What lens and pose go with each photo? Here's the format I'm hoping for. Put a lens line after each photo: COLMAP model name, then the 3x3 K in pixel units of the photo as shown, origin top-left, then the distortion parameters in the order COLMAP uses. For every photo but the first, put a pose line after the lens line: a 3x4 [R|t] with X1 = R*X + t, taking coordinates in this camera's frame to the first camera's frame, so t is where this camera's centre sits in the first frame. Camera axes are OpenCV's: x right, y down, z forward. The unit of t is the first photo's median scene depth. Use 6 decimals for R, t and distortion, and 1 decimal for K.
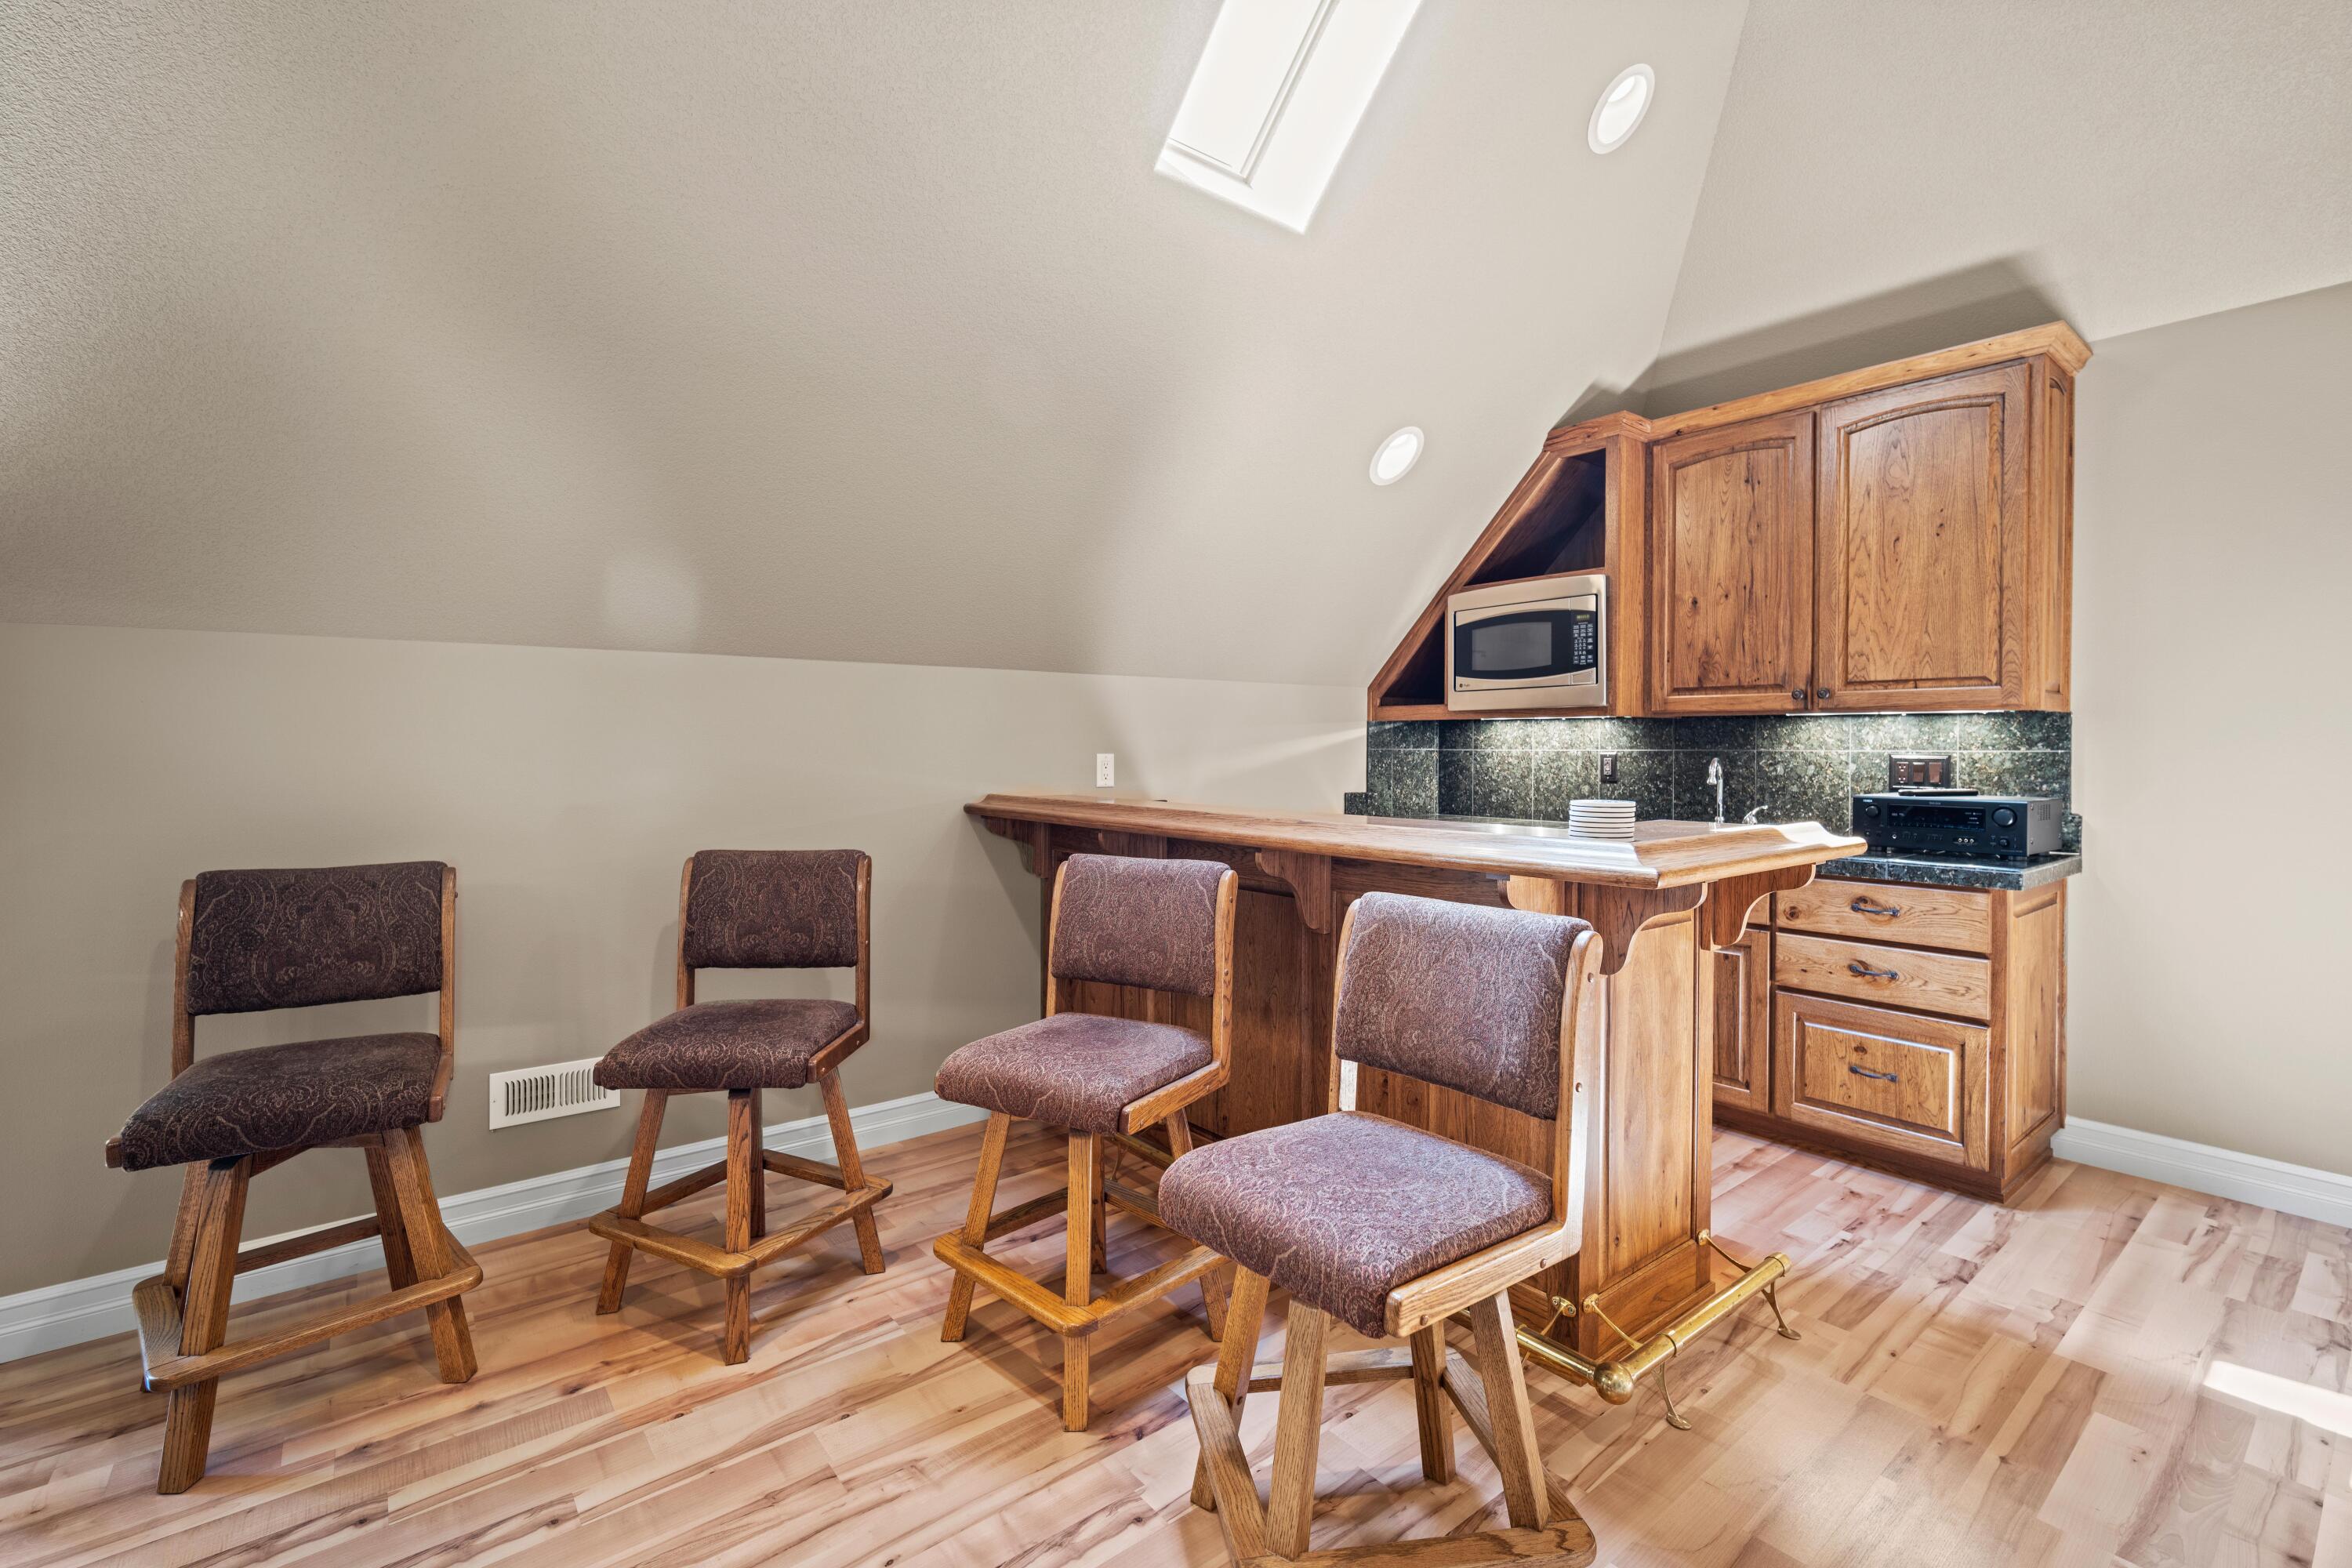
lens RADIAL K [[1038.8, 0, 1169.2], [0, 1038.8, 754.1], [0, 0, 1]] dist [-0.004138, 0.001802]
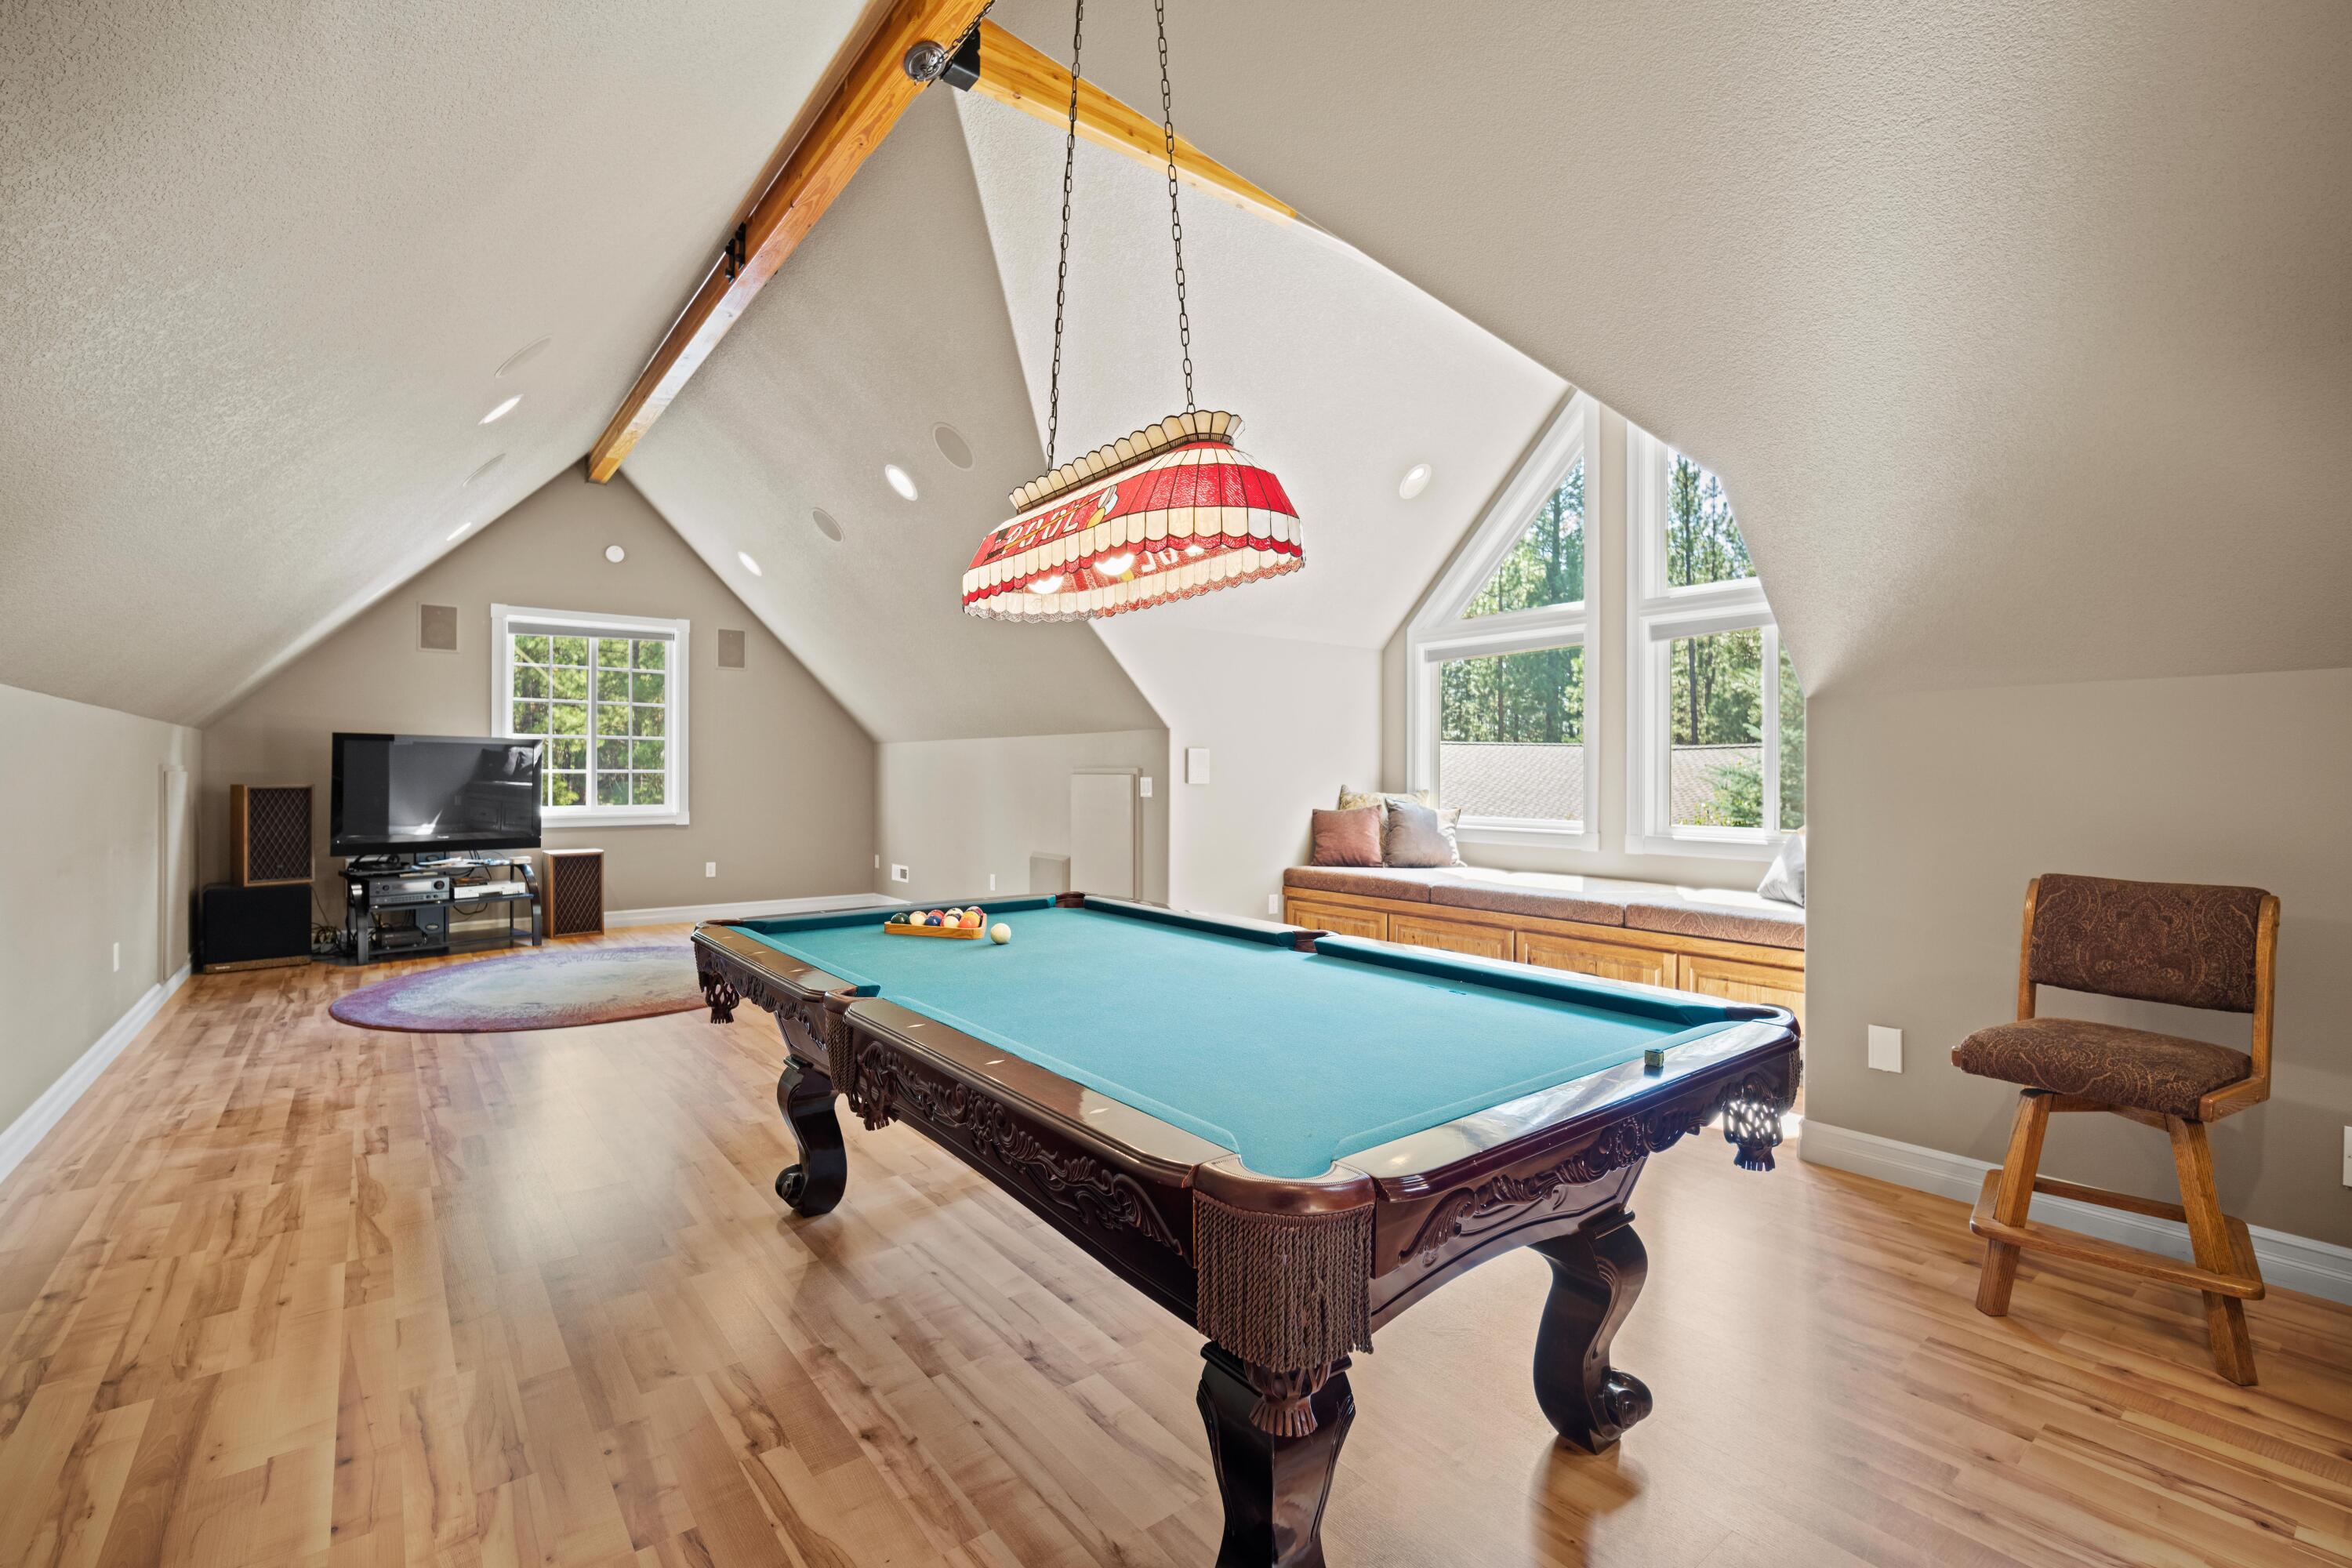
lens RADIAL K [[1038.8, 0, 1179.1], [0, 1038.8, 784.4], [0, 0, 1]] dist [-0.004138, 0.001802]
pose [[0.007092, 0.013570, -0.999883, 0.200009], [-0.014539, 0.999804, 0.013466, 0.001272], [0.999869, 0.014442, 0.007288, -0.048274]]
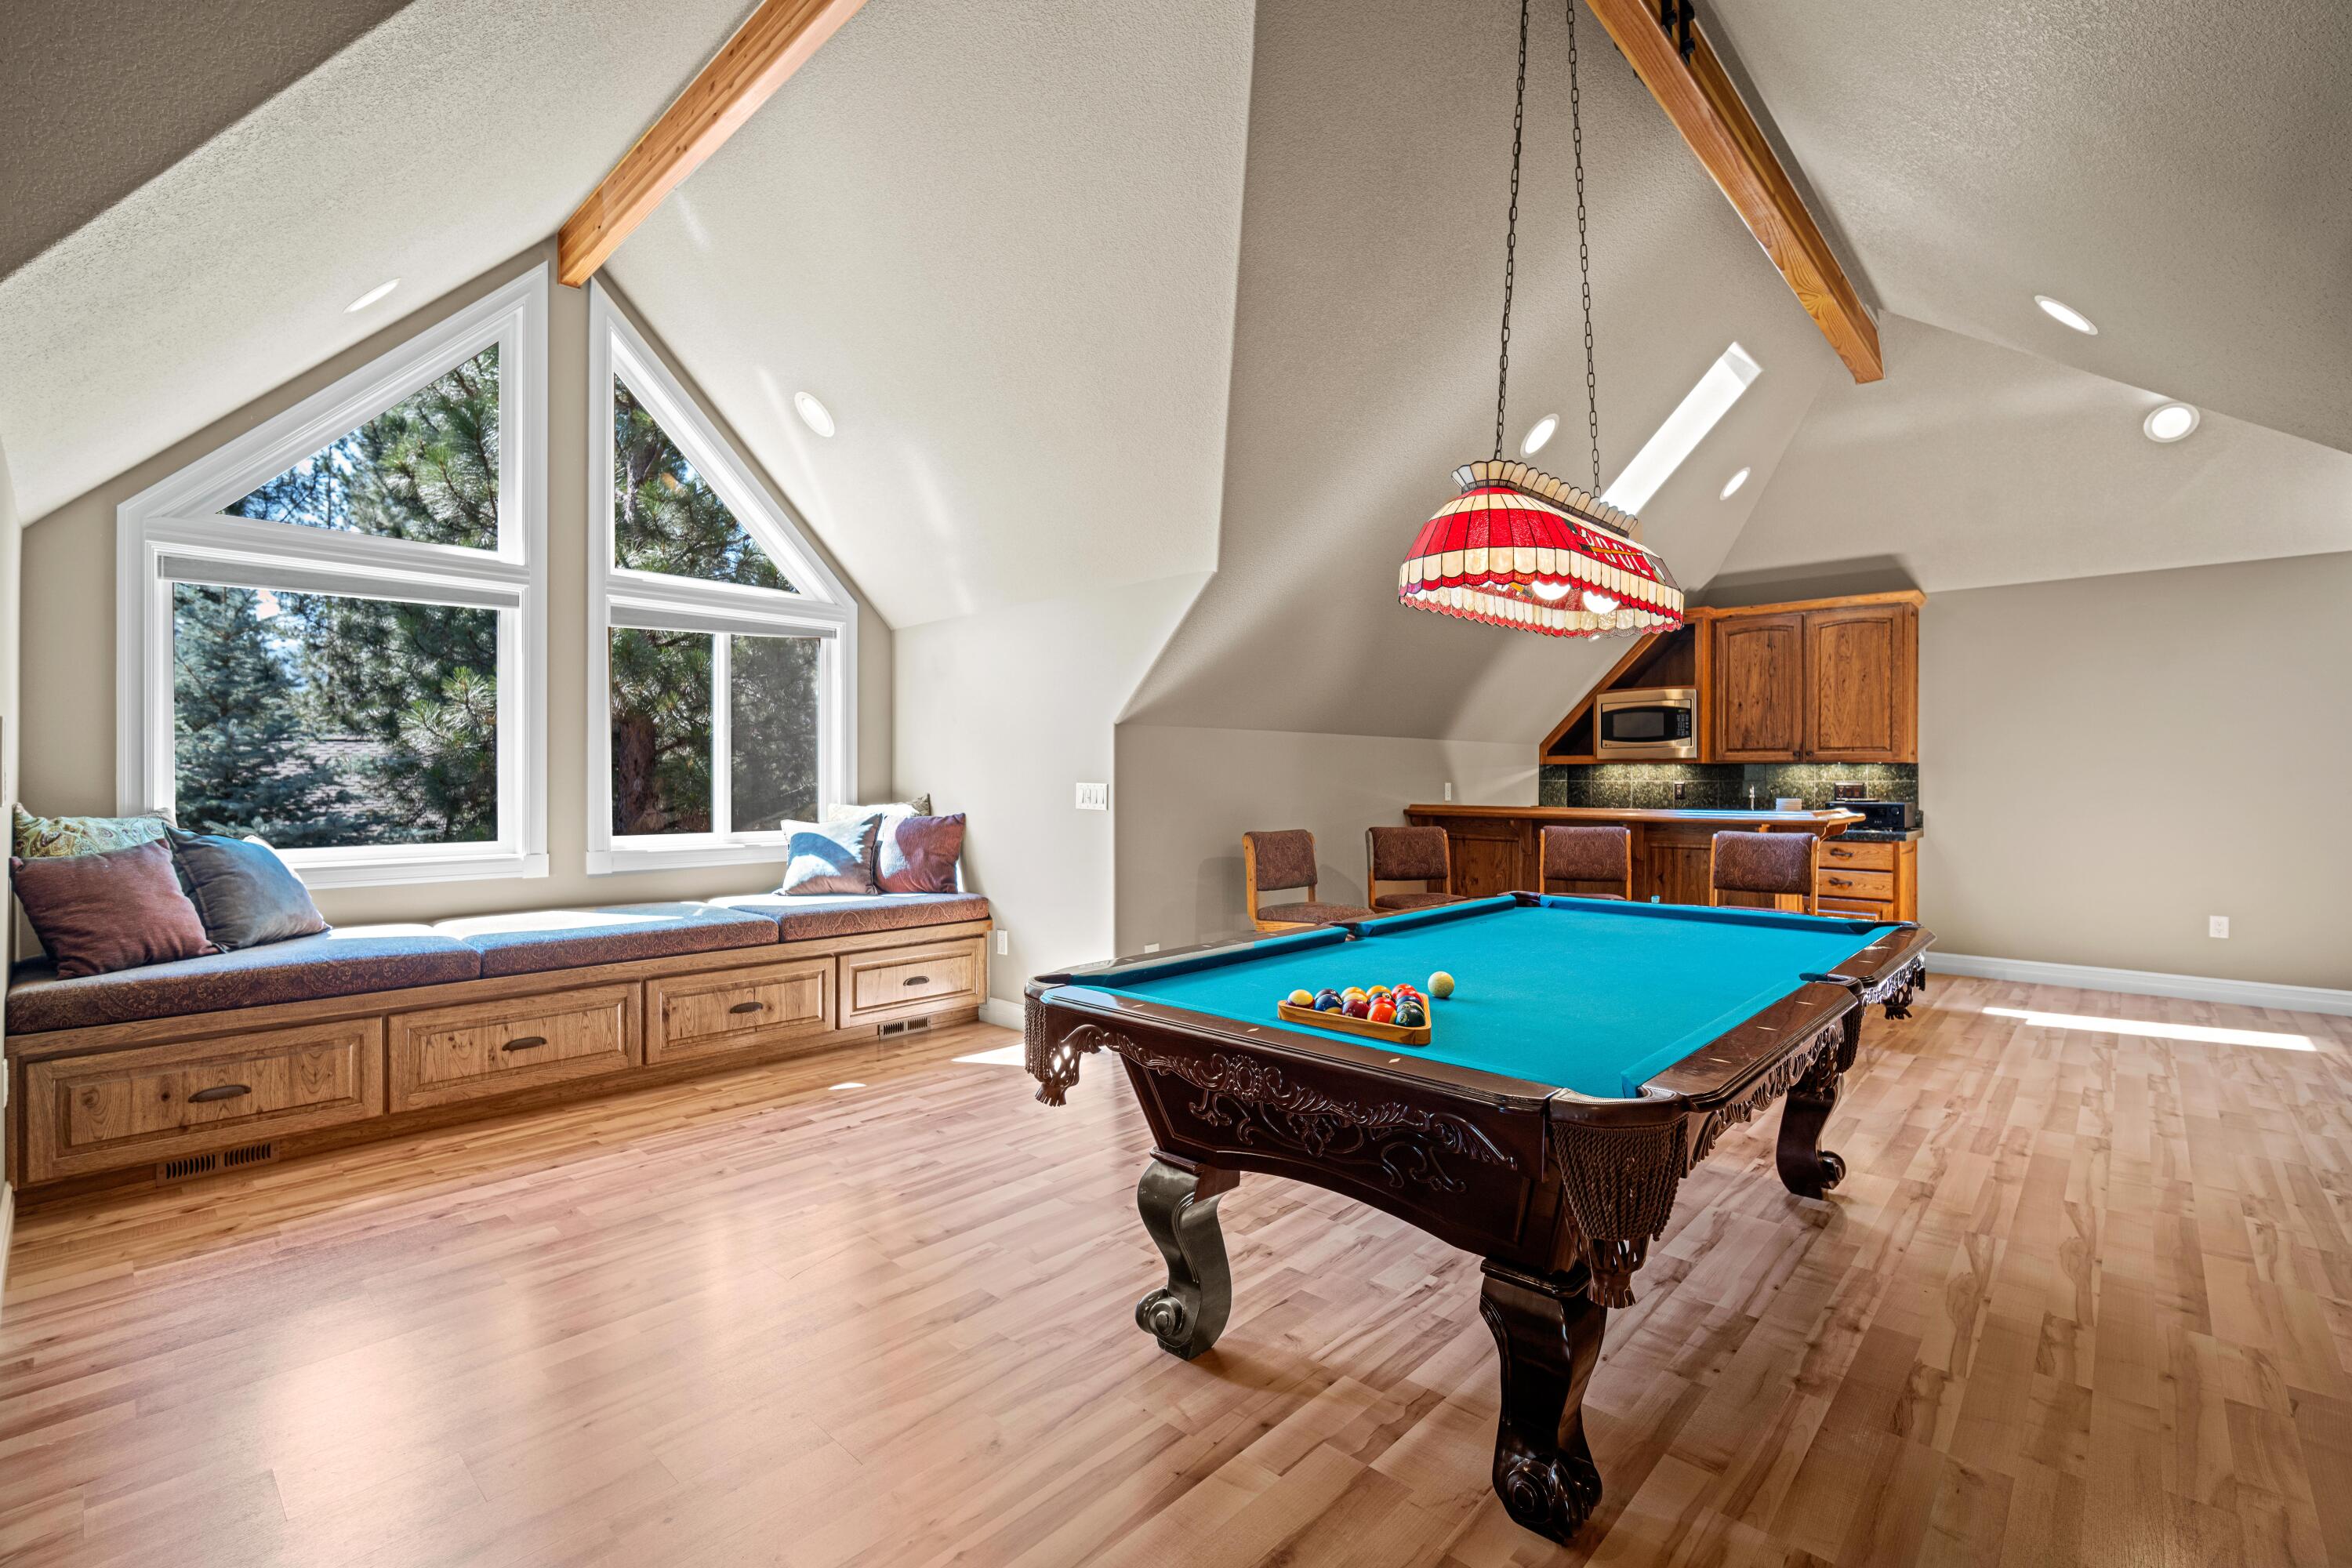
lens RADIAL K [[1038.8, 0, 1179.7], [0, 1038.8, 782.4], [0, 0, 1]] dist [-0.004138, 0.001802]
pose [[0.986621, 0.000574, 0.163031, -0.948892], [0.000383, 0.999983, -0.005839, 0.011113], [-0.163032, 0.005823, 0.986604, -0.837116]]
